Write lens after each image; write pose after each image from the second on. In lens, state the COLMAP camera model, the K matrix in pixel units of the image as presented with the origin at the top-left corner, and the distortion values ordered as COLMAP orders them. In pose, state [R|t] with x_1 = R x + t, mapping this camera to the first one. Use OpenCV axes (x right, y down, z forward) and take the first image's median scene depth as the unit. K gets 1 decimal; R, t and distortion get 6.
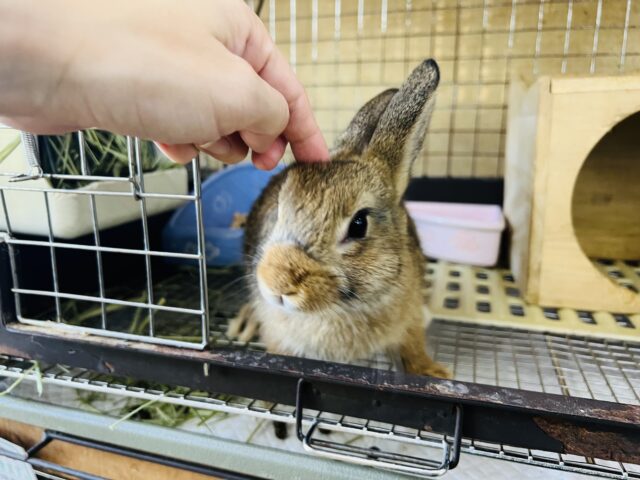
lens RADIAL K [[502.7, 0, 320.0], [0, 502.7, 240.0], [0, 0, 1]] dist [-0.027911, 0.000120]
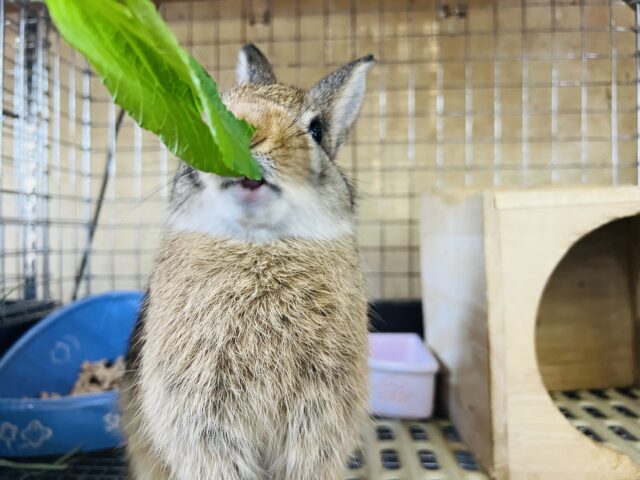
lens RADIAL K [[502.7, 0, 320.0], [0, 502.7, 240.0], [0, 0, 1]] dist [-0.027911, 0.000120]
pose [[0.969361, -0.012546, 0.245320, -0.012432], [0.064340, 0.976796, -0.204281, -0.073359], [-0.237064, 0.213806, 0.947675, 0.231035]]
